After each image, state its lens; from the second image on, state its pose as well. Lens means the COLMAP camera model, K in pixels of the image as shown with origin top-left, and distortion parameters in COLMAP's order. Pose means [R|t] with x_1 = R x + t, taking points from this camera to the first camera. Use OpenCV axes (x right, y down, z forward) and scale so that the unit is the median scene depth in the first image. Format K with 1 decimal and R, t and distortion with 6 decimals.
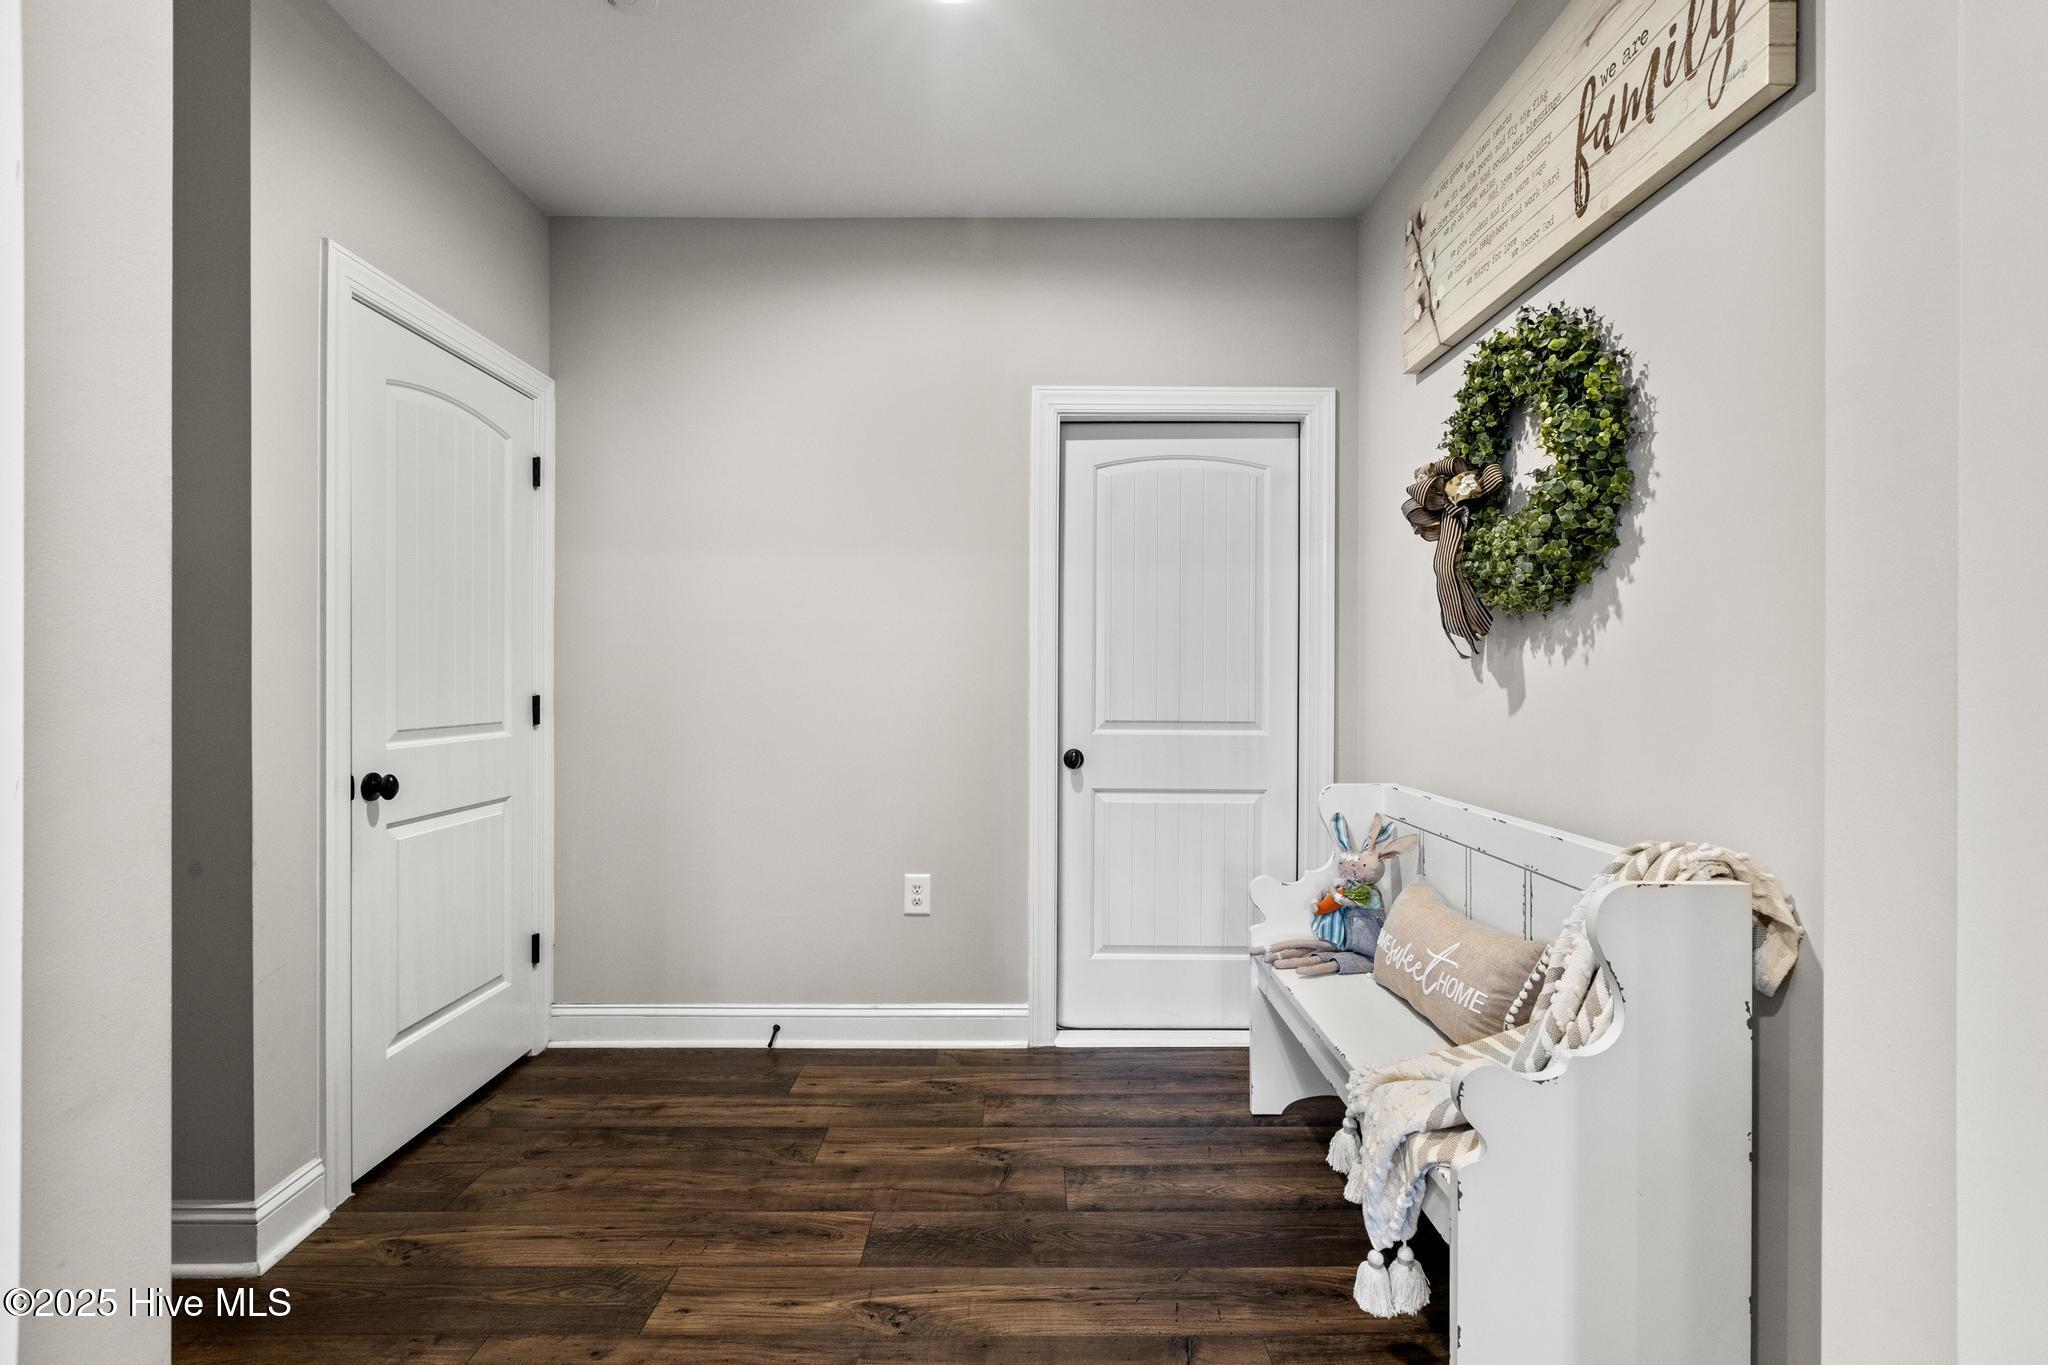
lens RADIAL K [[915.9, 0, 1025.8], [0, 915.9, 677.9], [0, 0, 1]] dist [0.002860, -0.000036]
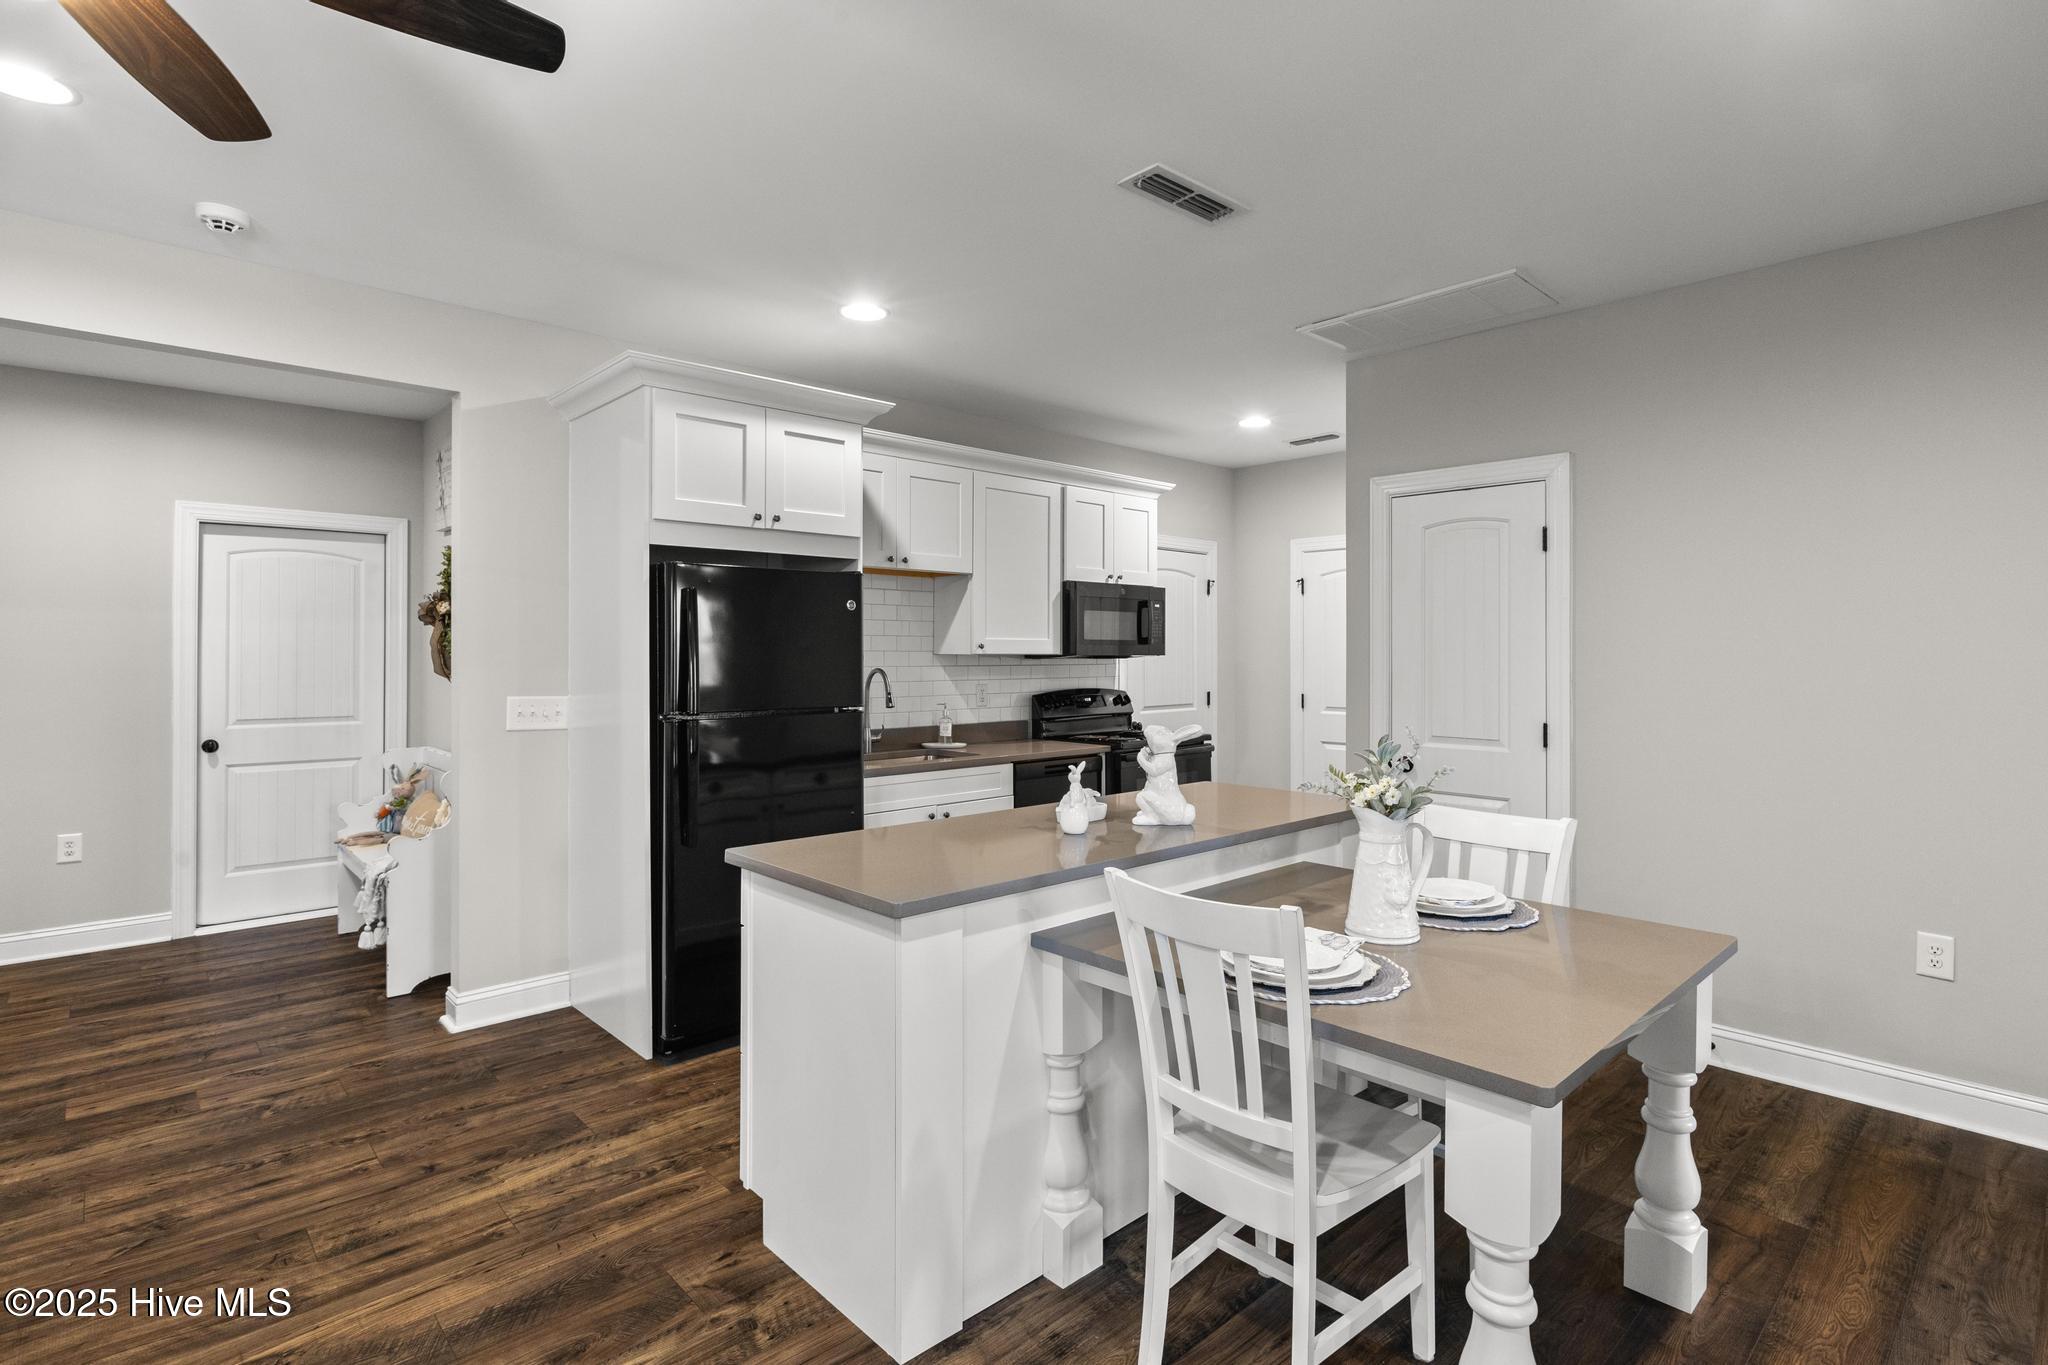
lens RADIAL K [[993.0, 0, 1030.6], [0, 993.0, 642.9], [0, 0, 1]] dist [-0.002878, -0.000293]
pose [[0.729265, 0.001061, 0.684230, -0.106250], [0.000524, 0.999998, -0.002109, -0.103904], [-0.684231, 0.001897, 0.729263, -1.495890]]
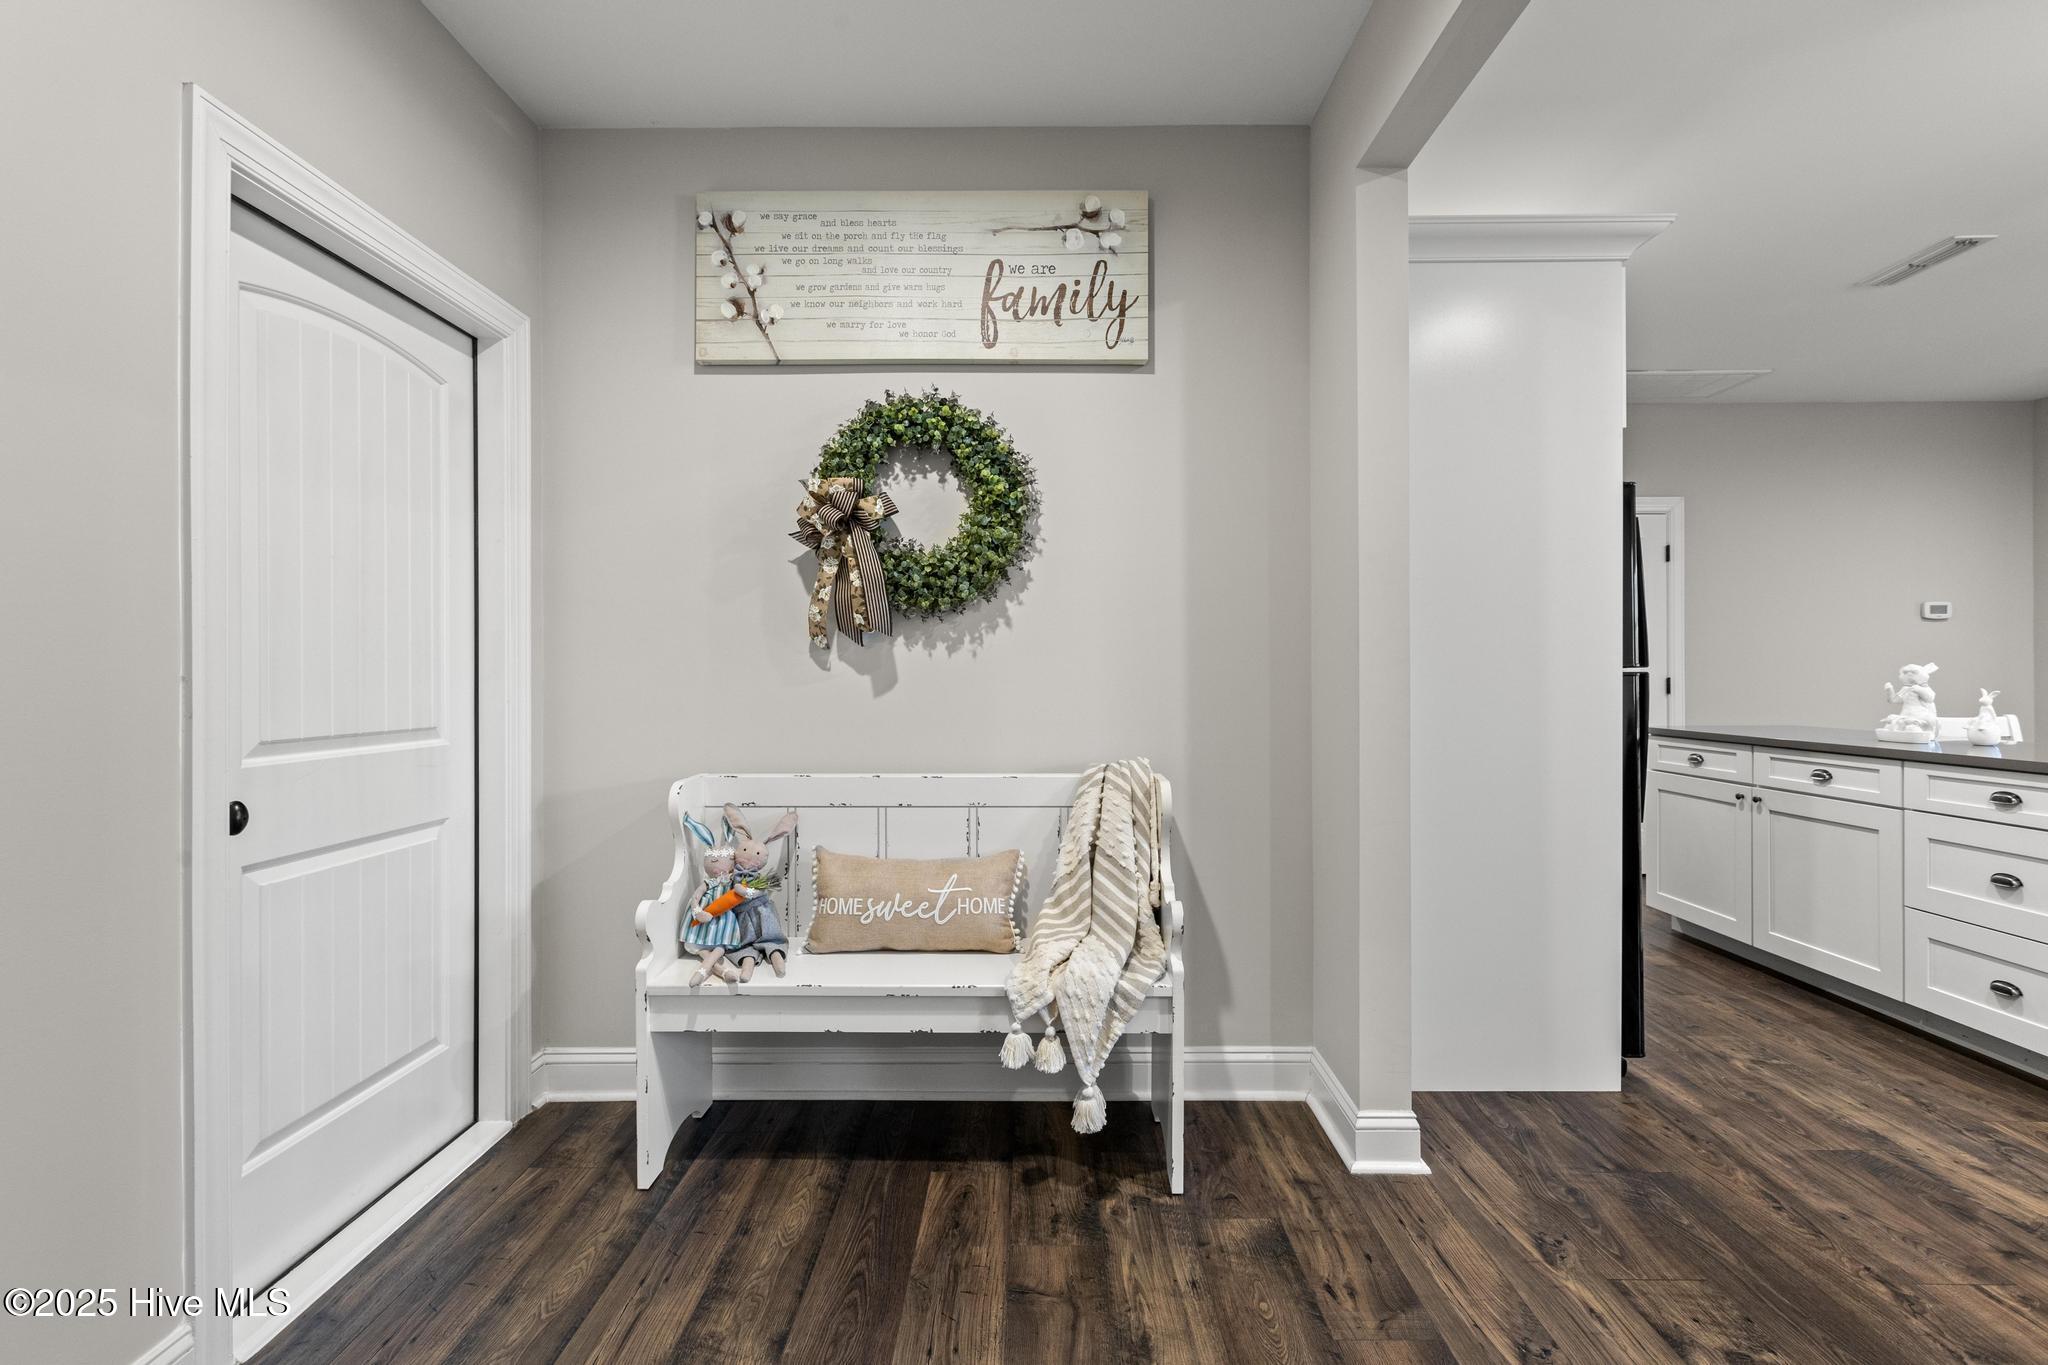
lens RADIAL K [[915.9, 0, 1026.3], [0, 915.9, 667.6], [0, 0, 1]] dist [0.002860, -0.000036]
pose [[0.010776, 0.002113, 0.999940, -0.634823], [0.001602, 0.999996, -0.002131, 0.003620], [-0.999941, 0.001624, 0.010773, 0.698689]]
